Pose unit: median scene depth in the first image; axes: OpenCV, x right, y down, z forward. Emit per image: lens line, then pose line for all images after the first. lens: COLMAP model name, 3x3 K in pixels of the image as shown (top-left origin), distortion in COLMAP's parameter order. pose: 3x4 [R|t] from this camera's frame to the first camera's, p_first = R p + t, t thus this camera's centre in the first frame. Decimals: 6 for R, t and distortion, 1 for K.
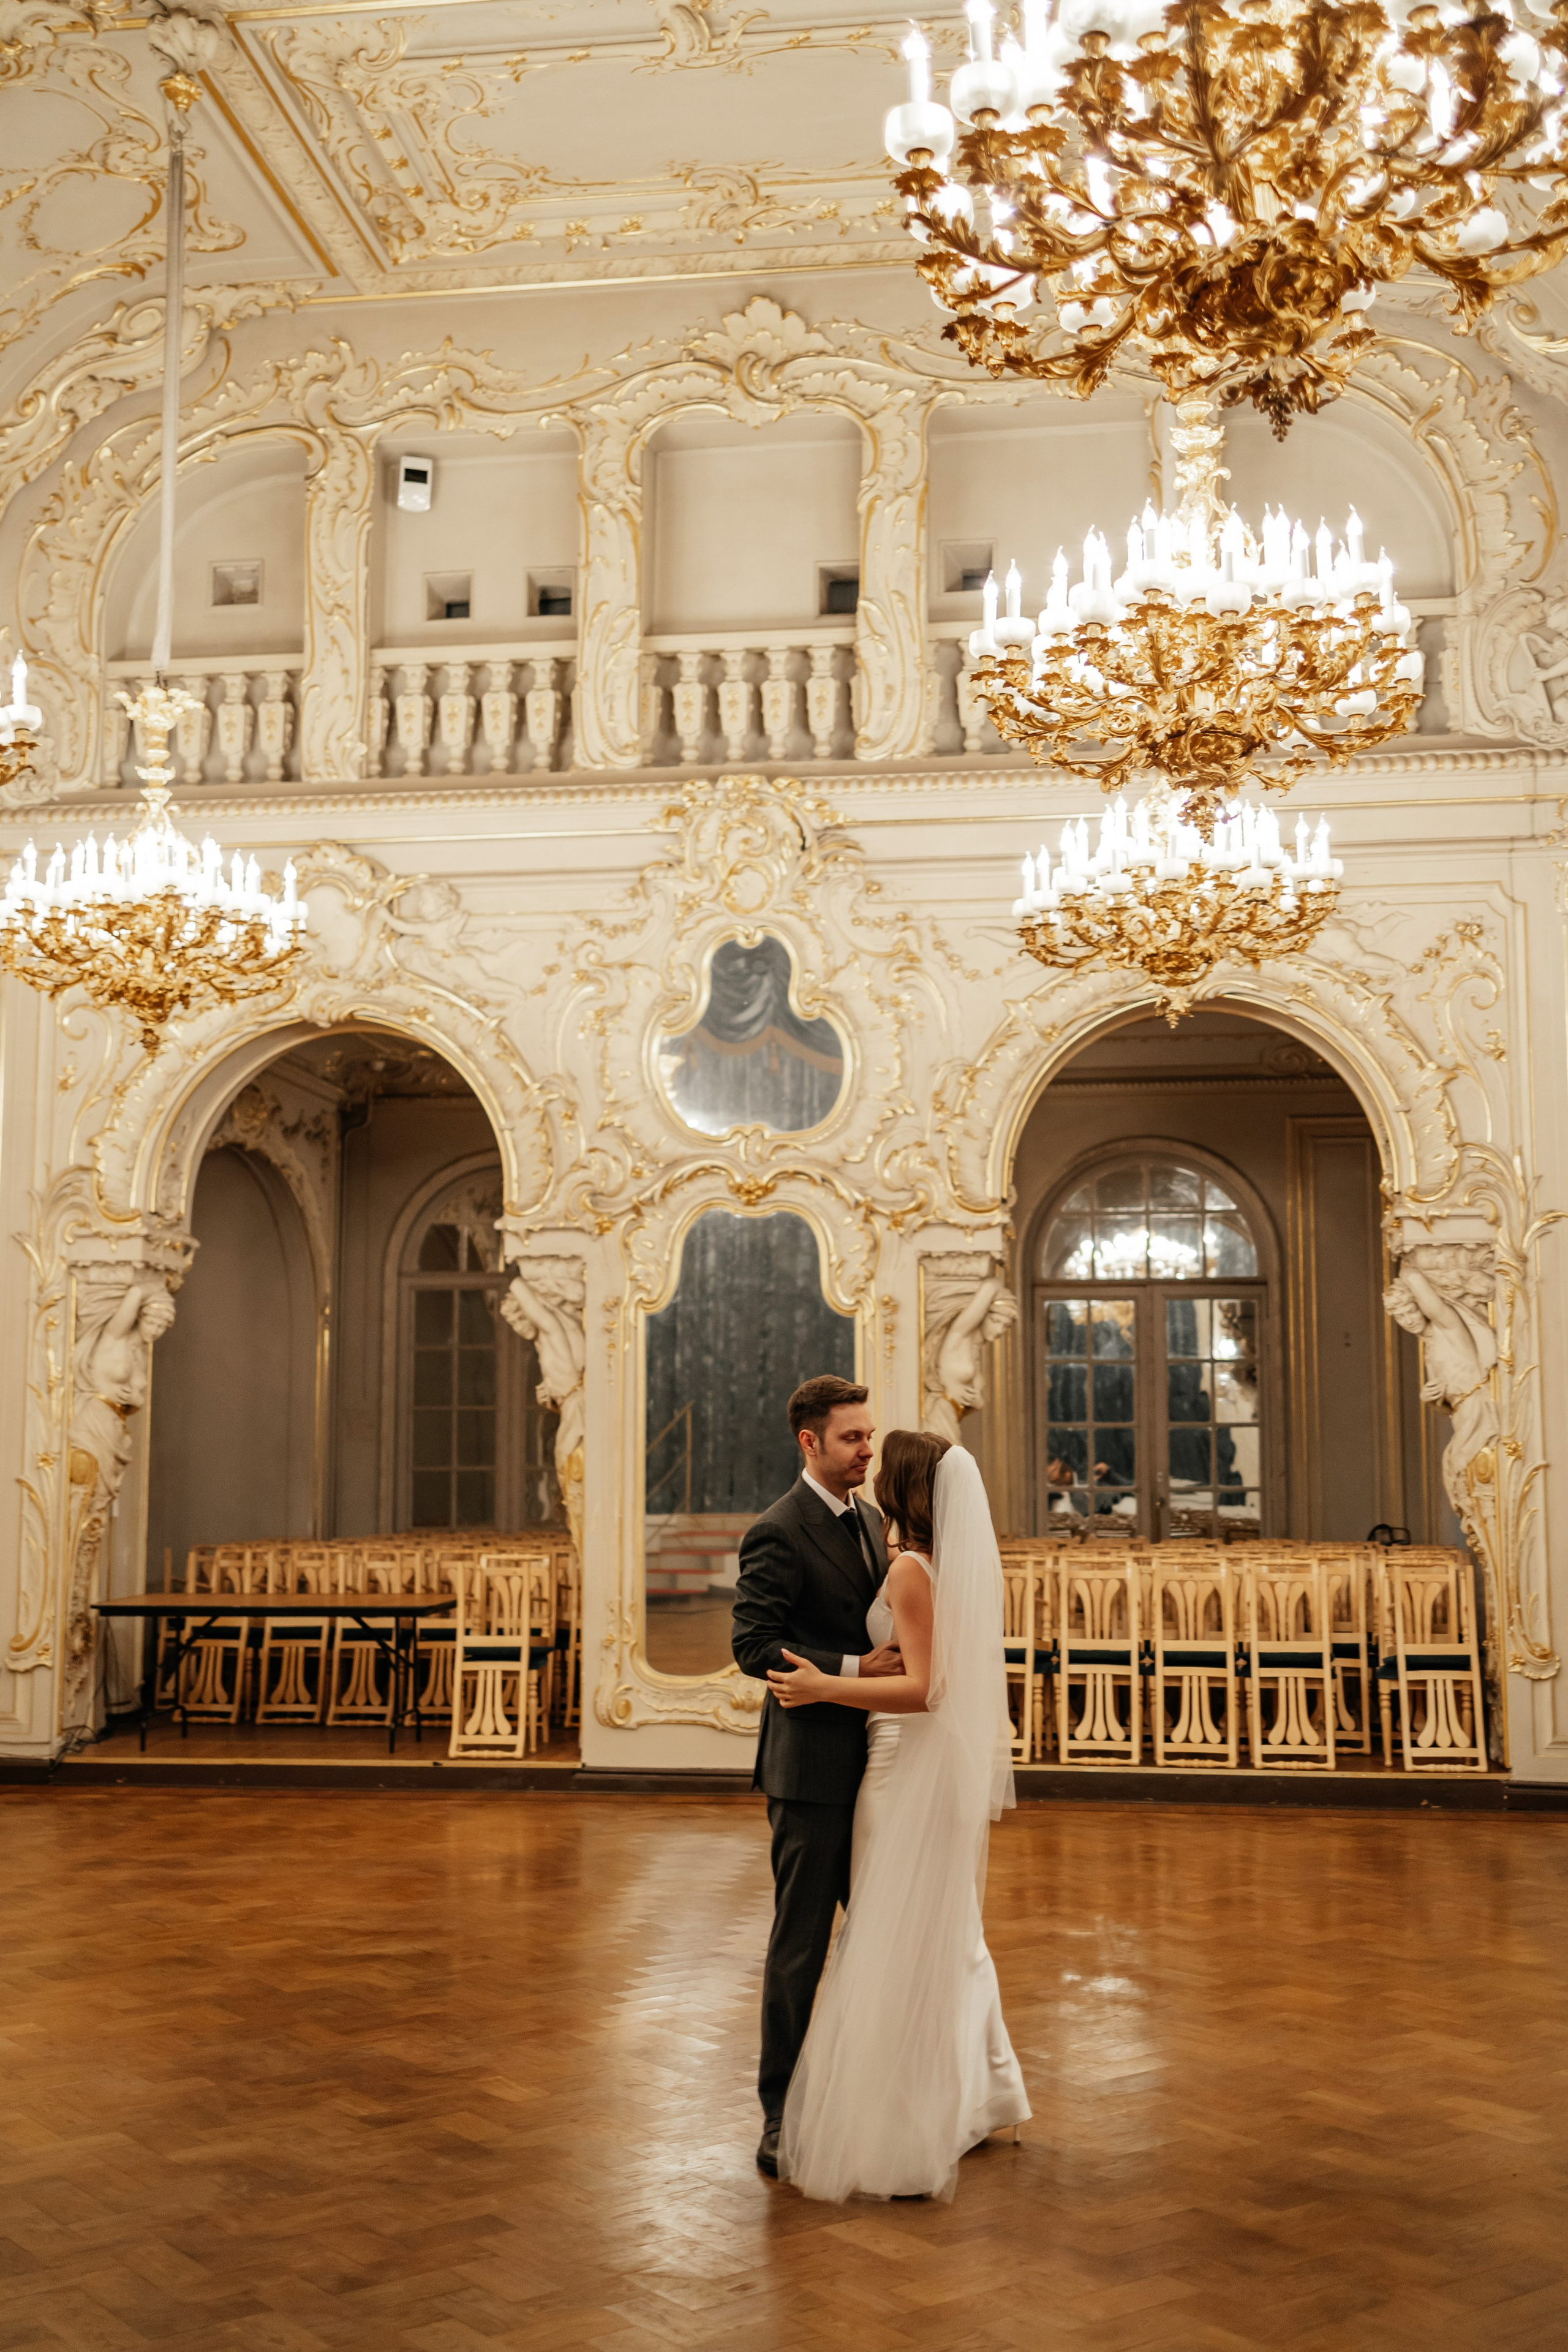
lens RADIAL K [[2540.8, 0, 800.0], [0, 2540.8, 1190.5], [0, 0, 1]] dist [0.032914, -0.001574]
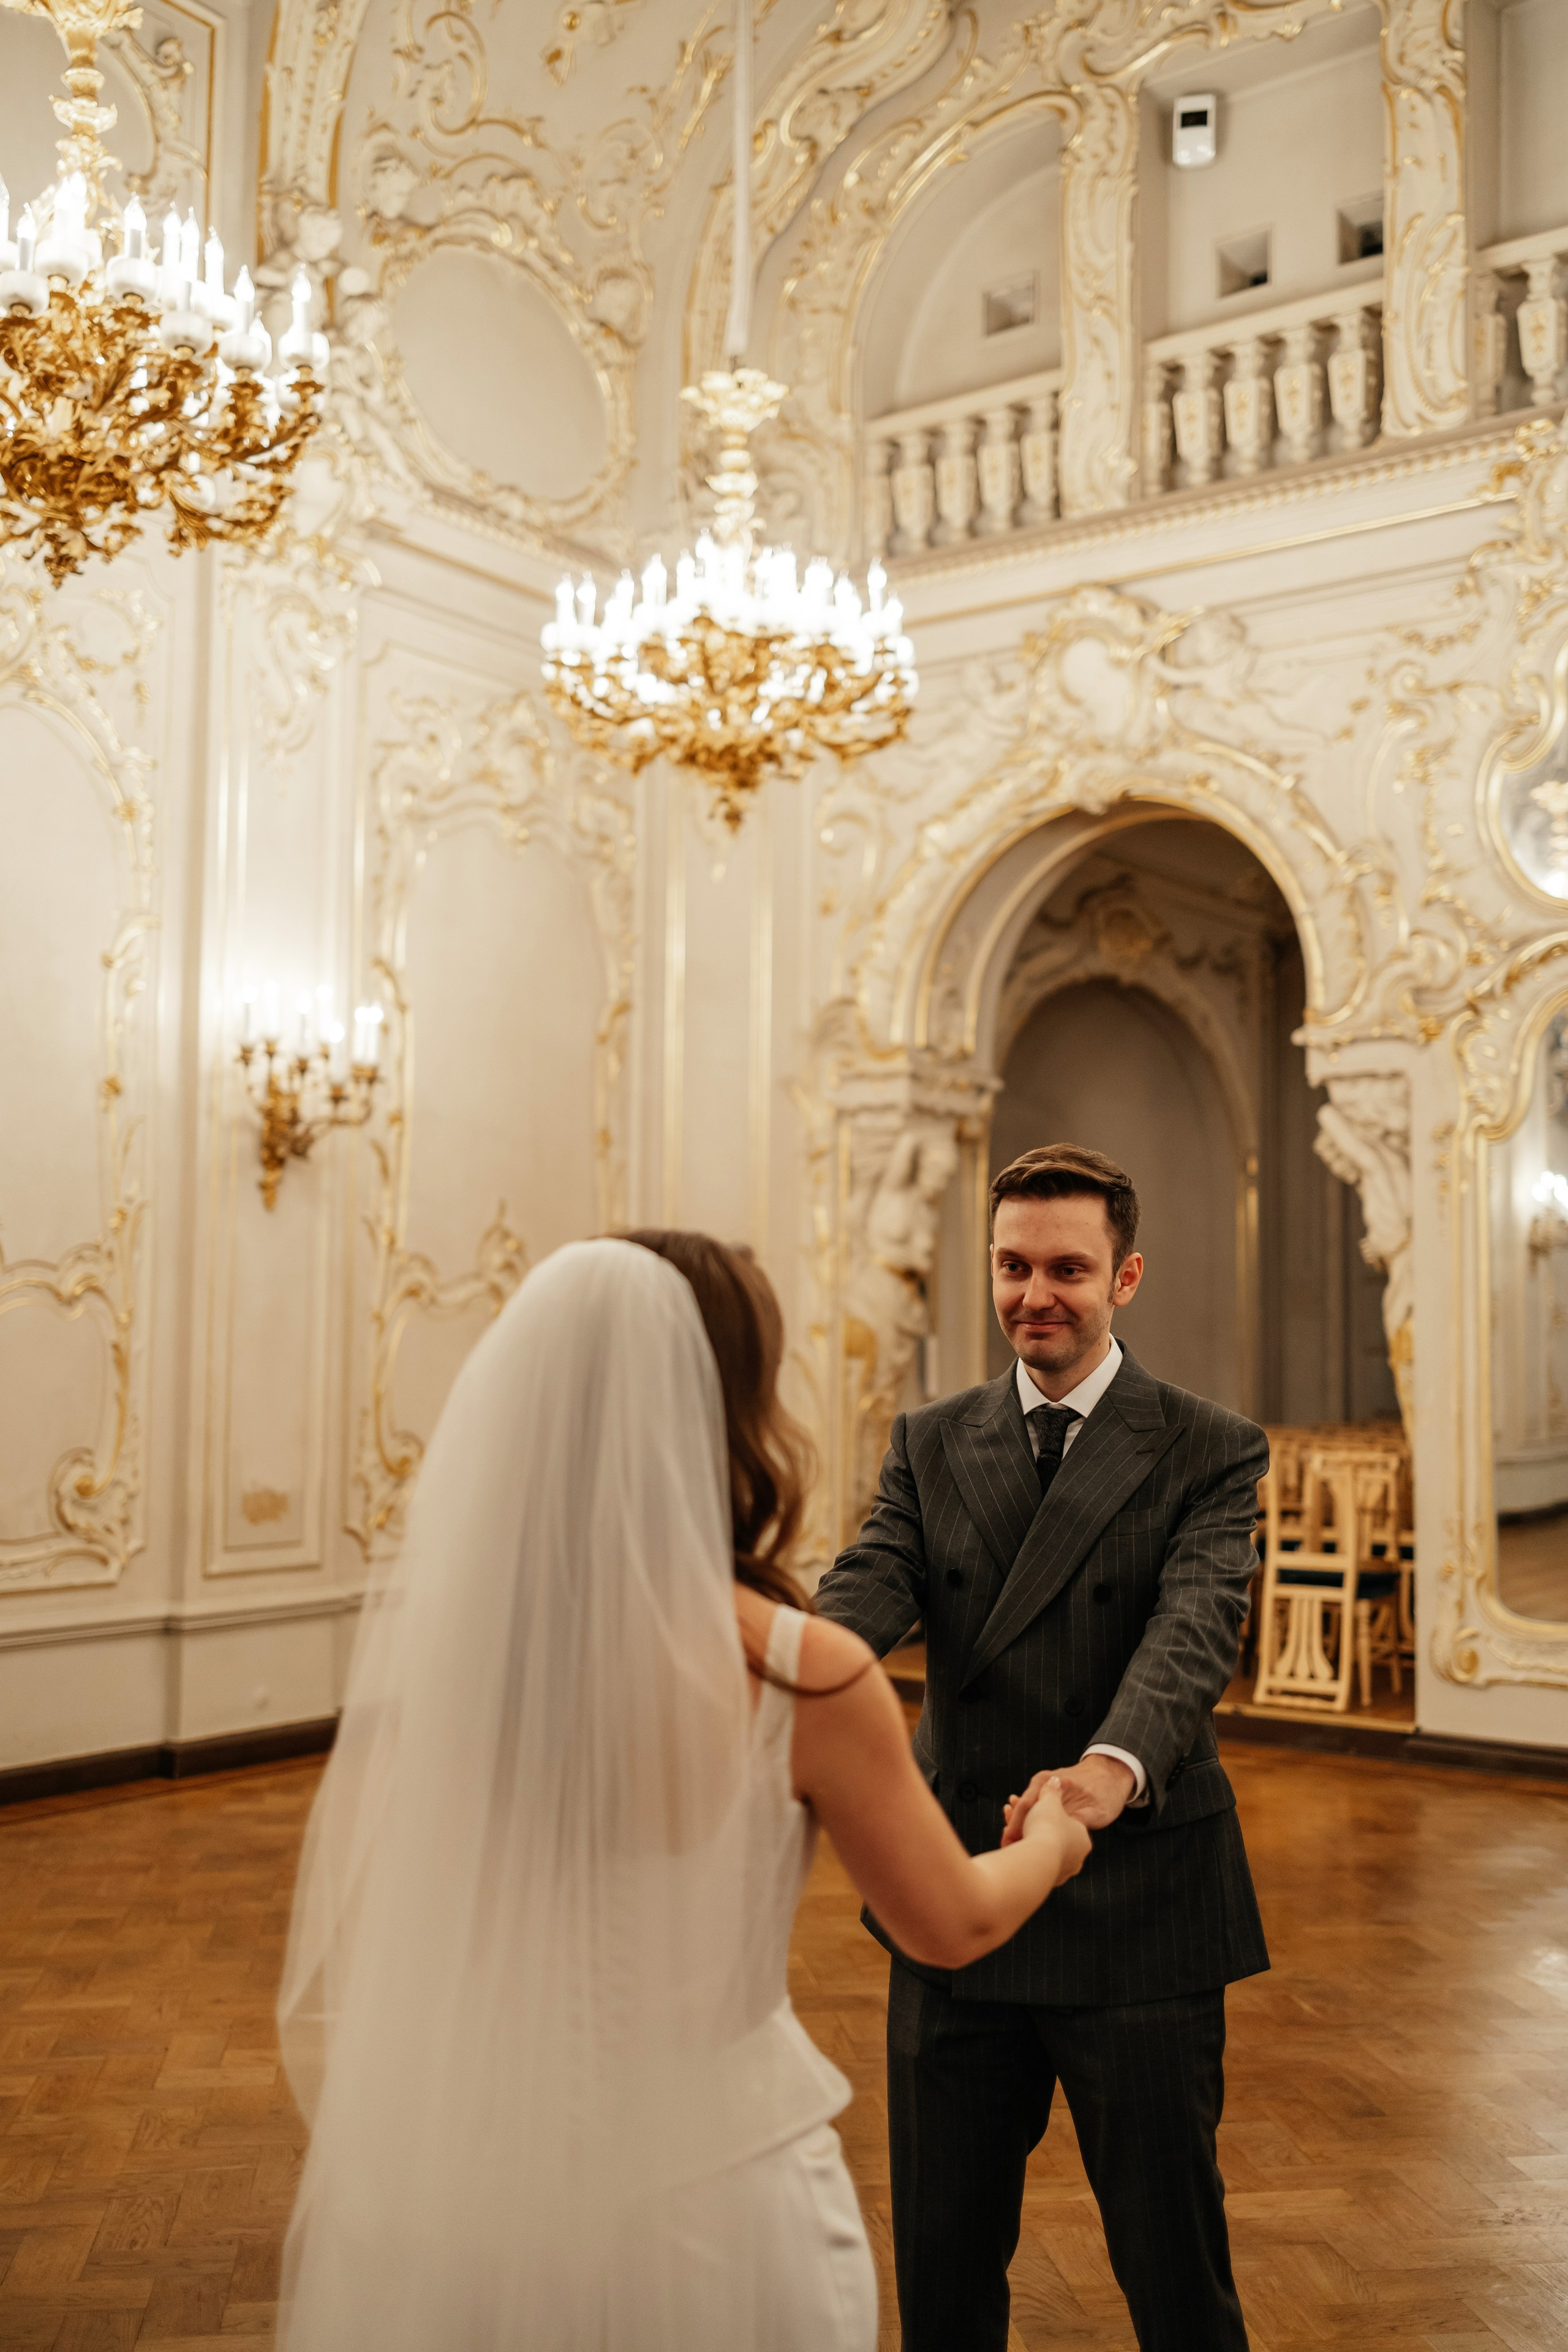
lens RADIAL K [[2403.9, 0, 768.8], [0, 2403.9, 1177.0], [0, 0, 1]] dist [0.024440, -0.009568]
pose [[0.870364, -0.026633, -0.491689, 0.104339], [0.043736, 0.998771, 0.023321, 0.032140], [0.490463, -0.041803, 0.870459, 0.266561]]
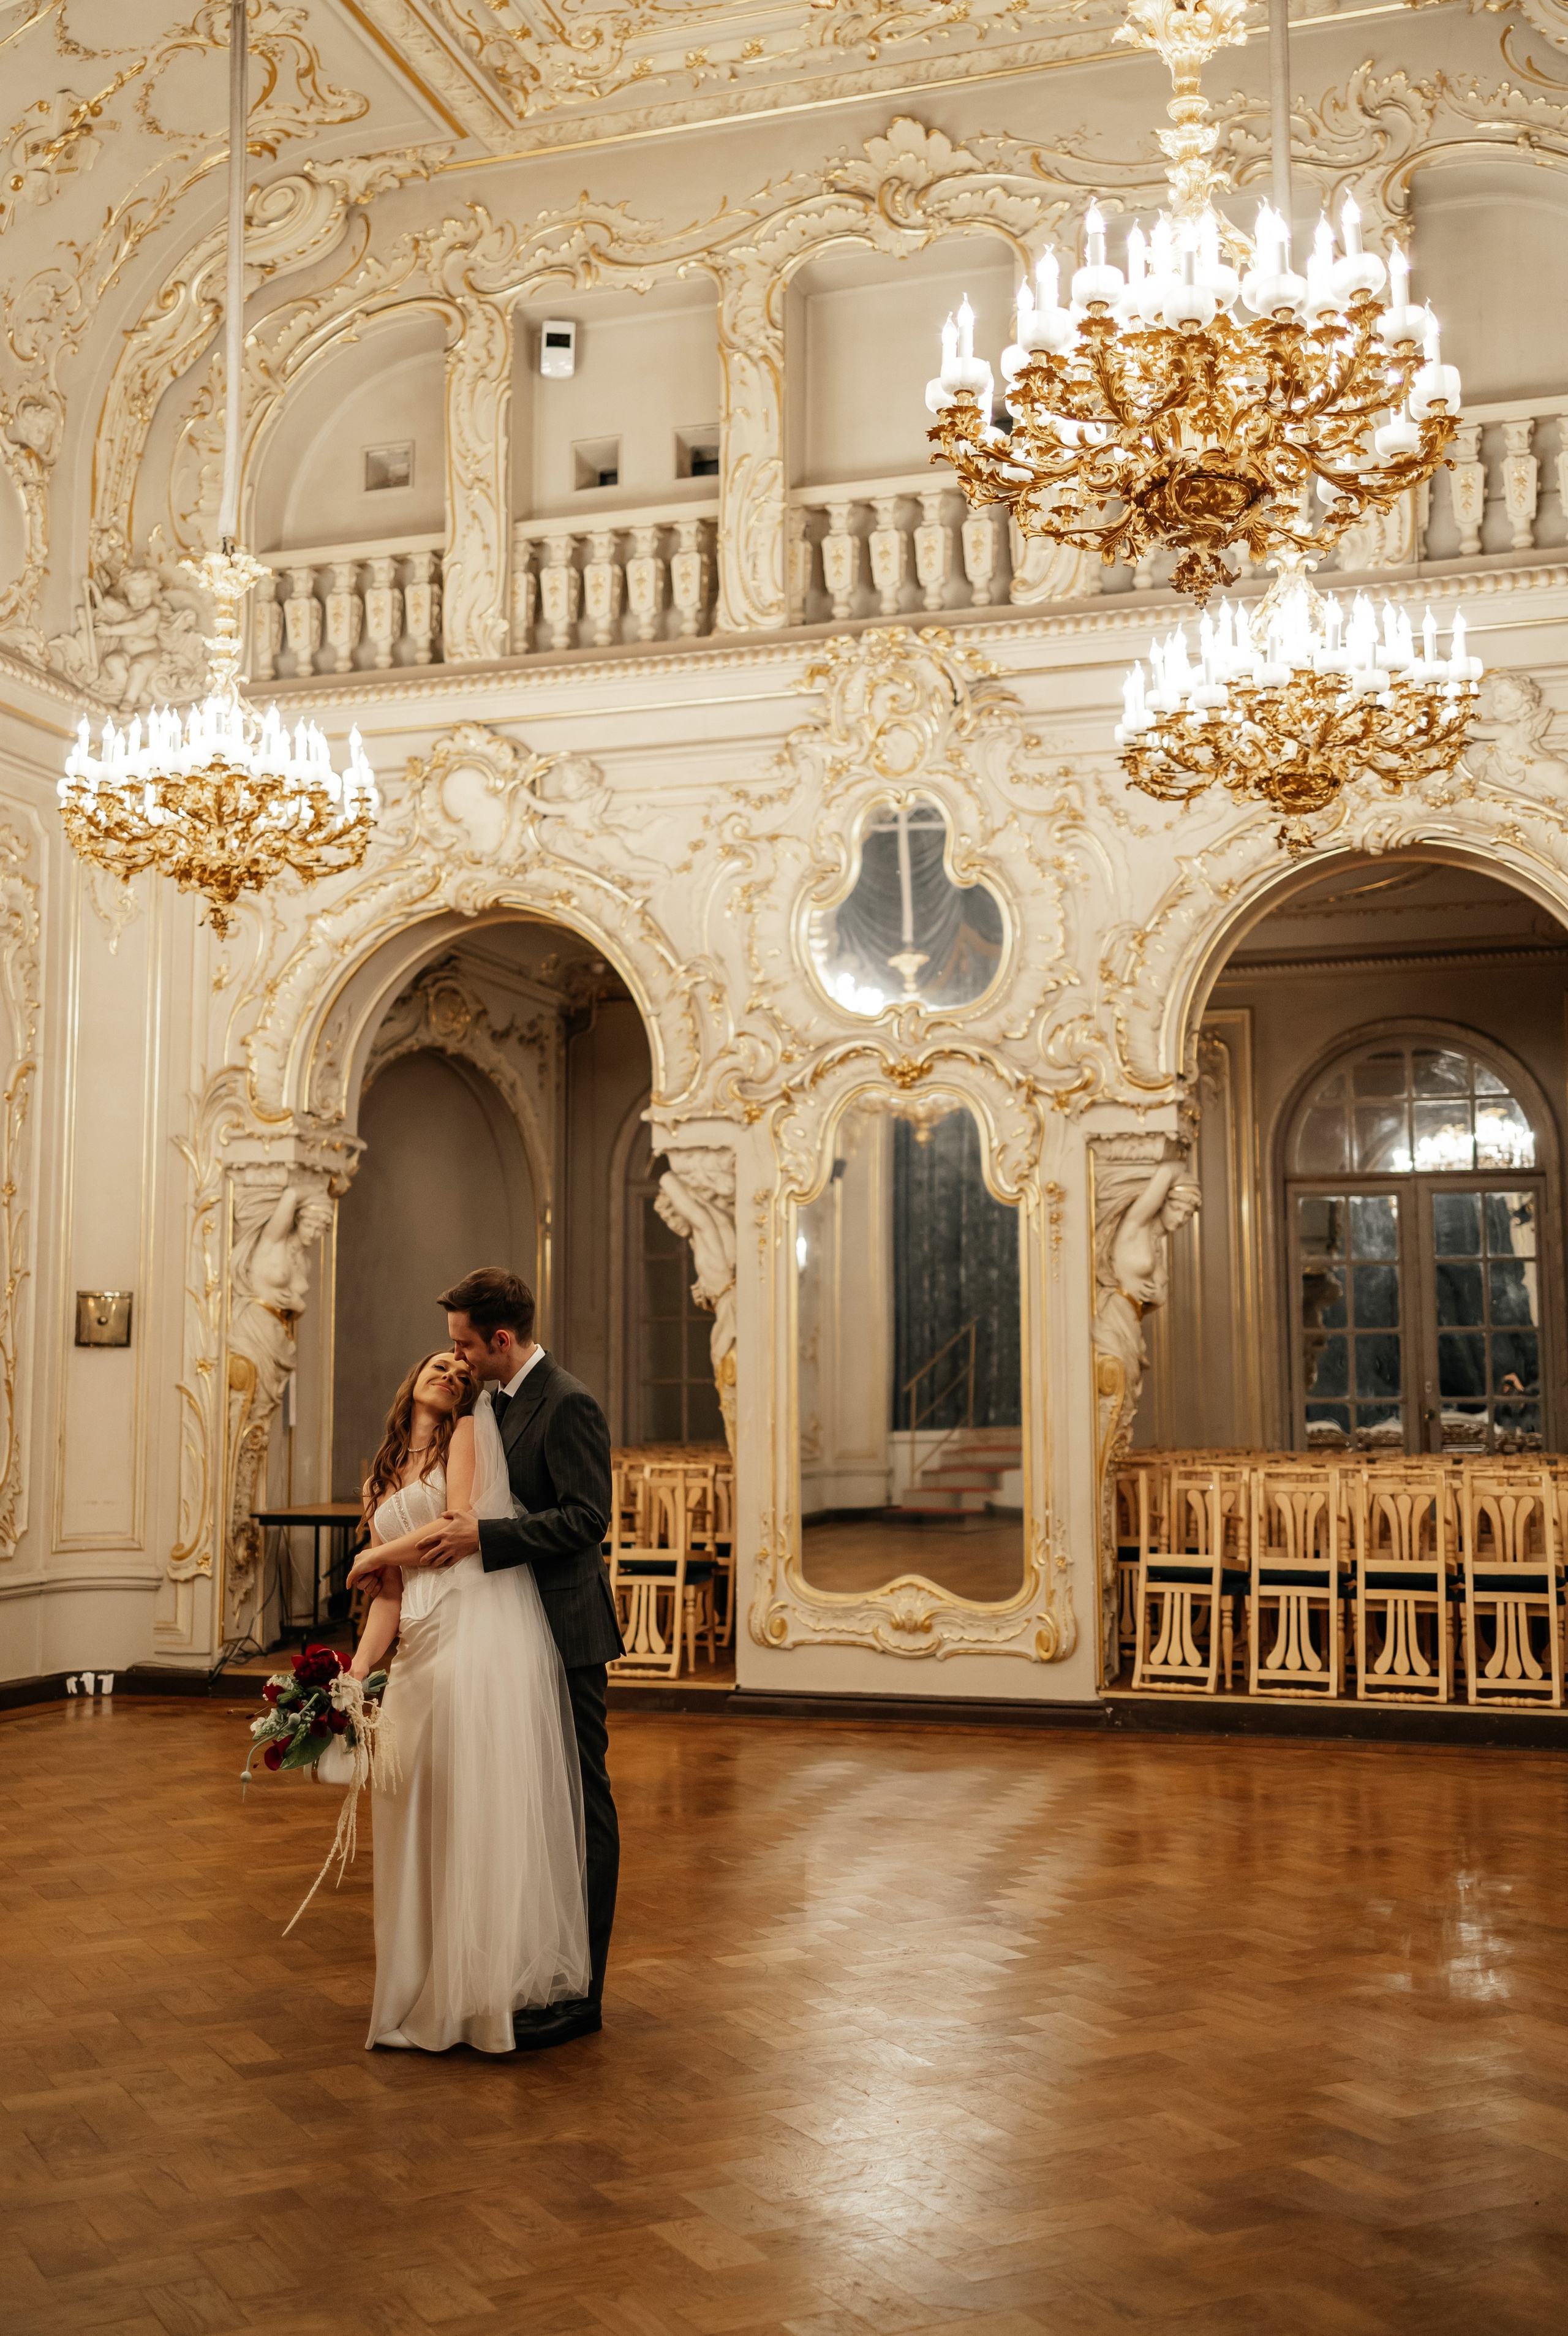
lens RADIAL K [[2526.4, 0, 757.9], [0, 2526.4, 1111.6], [0, 0, 1]] dist [0.031201, -0.011179]
pose [[0.984116, -0.022652, -0.176077, 0.088993], [0.021762, 0.999739, -0.006984, 0.019385], [0.176189, 0.003041, 0.984352, 0.078057]]
